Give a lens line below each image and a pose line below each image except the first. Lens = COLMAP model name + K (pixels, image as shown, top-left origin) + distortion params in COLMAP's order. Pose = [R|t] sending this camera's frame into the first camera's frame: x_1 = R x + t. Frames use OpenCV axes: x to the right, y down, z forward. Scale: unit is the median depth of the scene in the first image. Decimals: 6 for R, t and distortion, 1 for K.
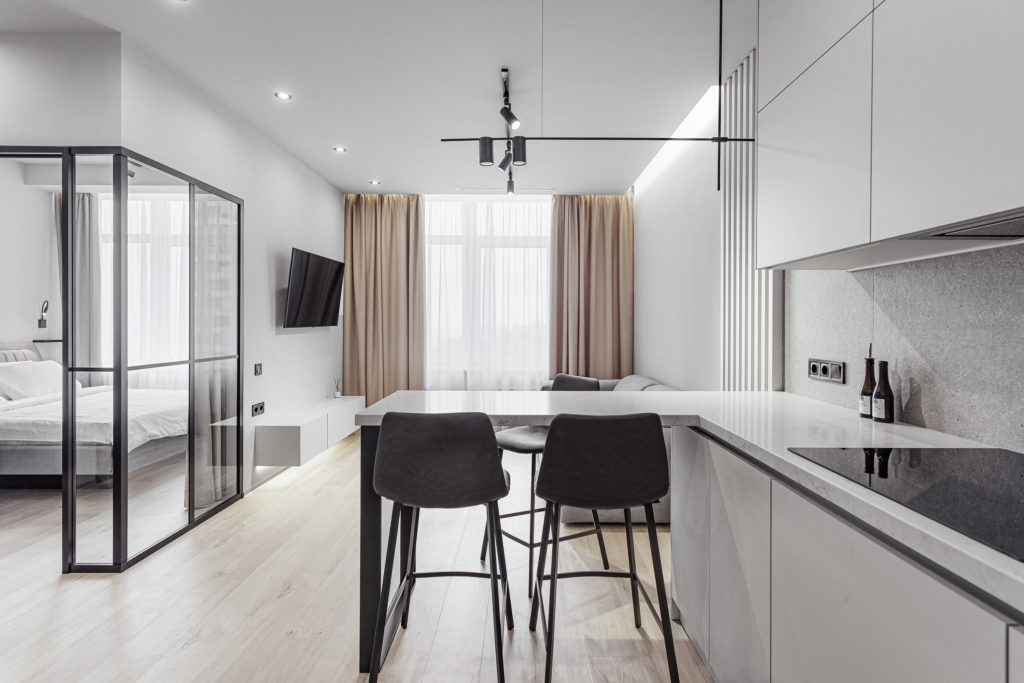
lens RADIAL K [[535.7, 0, 518.8], [0, 535.7, 323.5], [0, 0, 1]] dist [-0.000179, 0.000514]
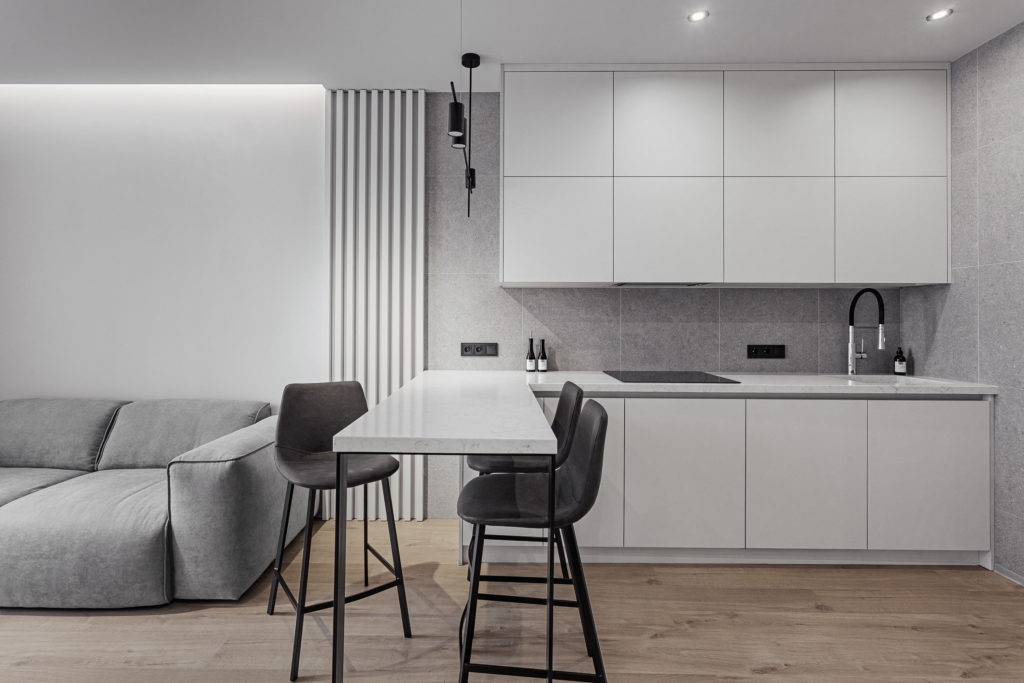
lens RADIAL K [[525.0, 0, 527.2], [0, 525.0, 323.1], [0, 0, 1]] dist [0.002063, 0.000724]
pose [[-0.052254, -0.011841, 0.998564, -0.558632], [-0.002258, 0.999929, 0.011739, -0.003878], [-0.998631, -0.001642, -0.052277, 0.558835]]
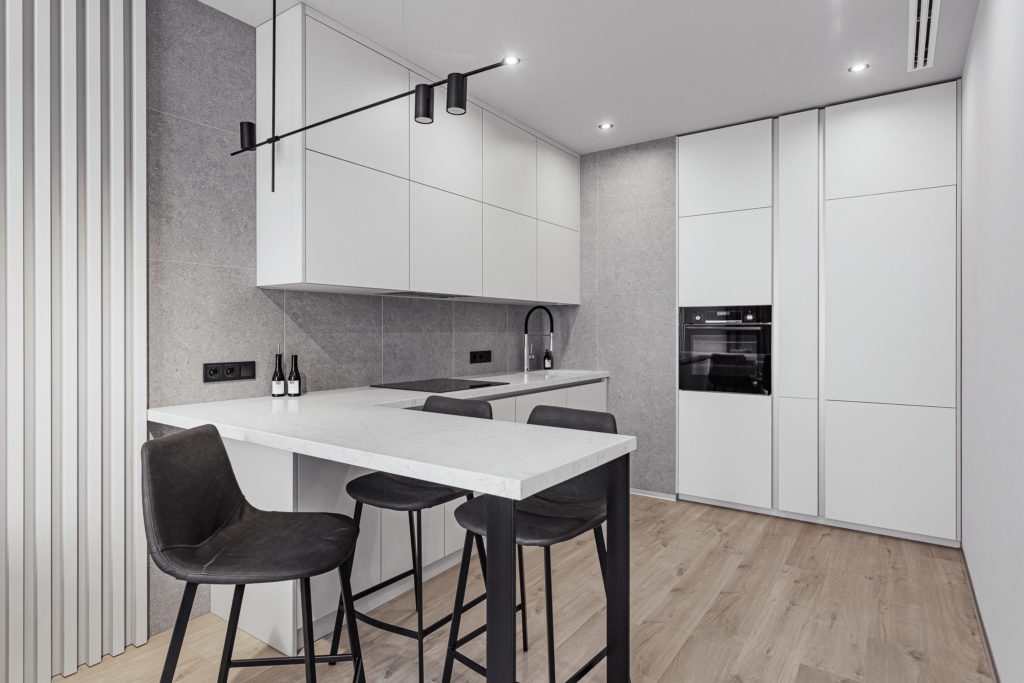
lens RADIAL K [[517.3, 0, 539.0], [0, 517.3, 331.1], [0, 0, 1]] dist [-0.003348, 0.001106]
pose [[-0.837660, -0.004677, 0.546173, -0.330691], [-0.002591, 0.999986, 0.004589, -0.001940], [-0.546187, 0.002429, -0.837660, 0.921356]]
